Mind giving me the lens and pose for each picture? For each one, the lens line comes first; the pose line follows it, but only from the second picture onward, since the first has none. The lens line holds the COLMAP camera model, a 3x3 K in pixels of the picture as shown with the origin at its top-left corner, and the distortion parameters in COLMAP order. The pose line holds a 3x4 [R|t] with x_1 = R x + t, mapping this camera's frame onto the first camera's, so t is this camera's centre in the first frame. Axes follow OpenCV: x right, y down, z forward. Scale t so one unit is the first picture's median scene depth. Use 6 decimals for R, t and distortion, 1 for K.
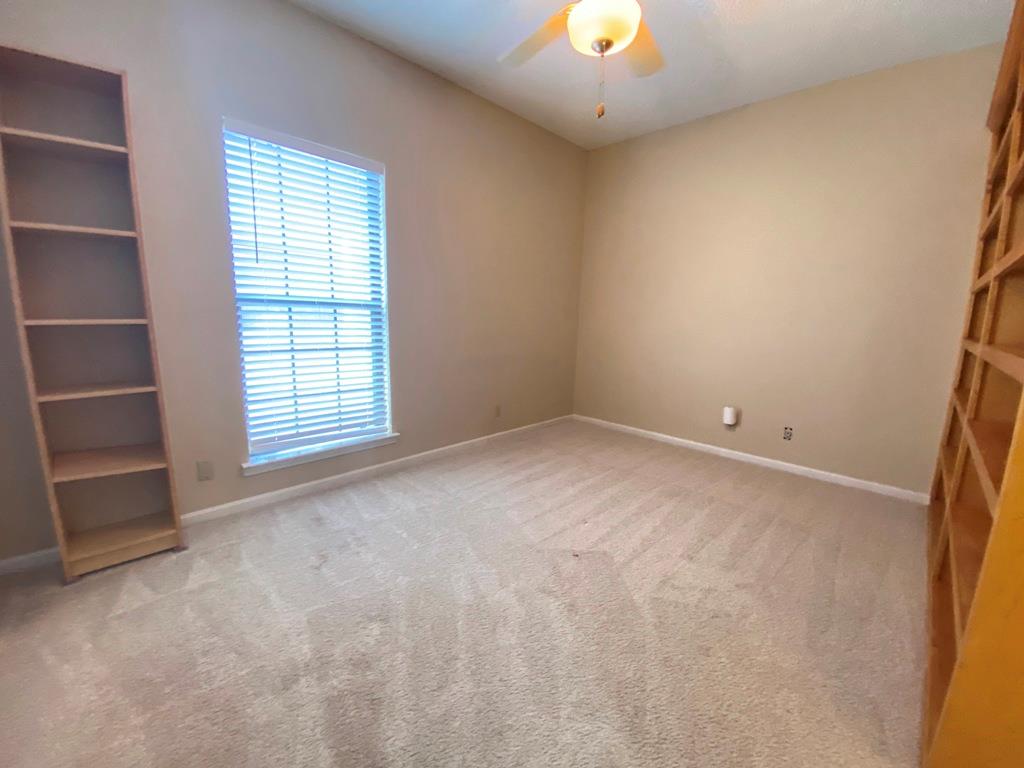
lens RADIAL K [[416.2, 0, 513.6], [0, 416.2, 387.9], [0, 0, 1]] dist [-0.006489, -0.008839]
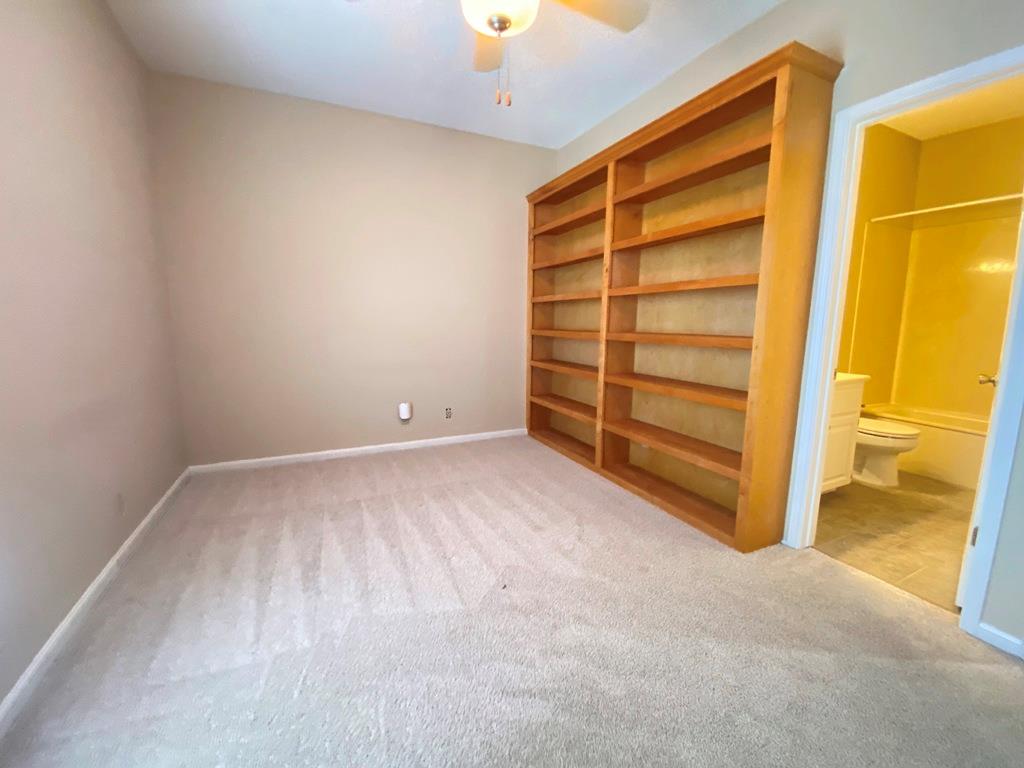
lens RADIAL K [[416.2, 0, 509.3], [0, 416.2, 383.2], [0, 0, 1]] dist [-0.006489, -0.008839]
pose [[0.345048, -0.169304, 0.923189, -0.661883], [0.170378, 0.978554, 0.115778, -0.146373], [-0.922991, 0.117342, 0.366494, 0.660539]]
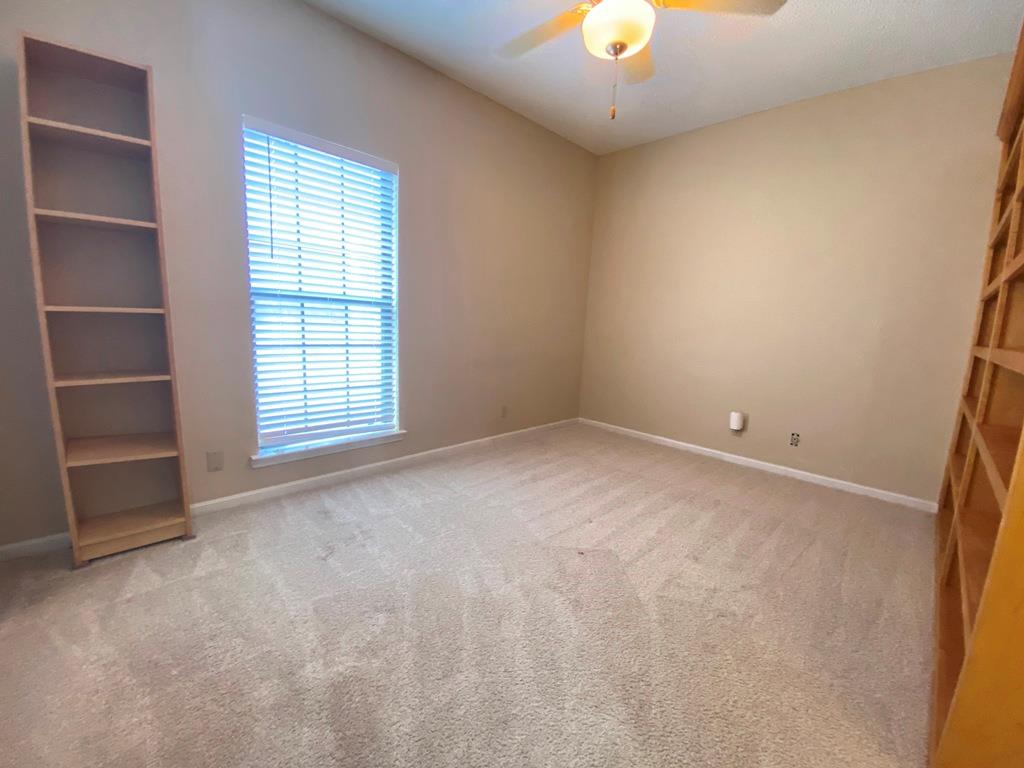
lens RADIAL K [[416.2, 0, 513.7], [0, 416.2, 388.2], [0, 0, 1]] dist [-0.006489, -0.008839]
pose [[0.999747, 0.019975, -0.010341, -0.010862], [-0.020128, 0.999687, -0.014834, 0.026341], [0.010041, 0.015038, 0.999837, -0.008564]]
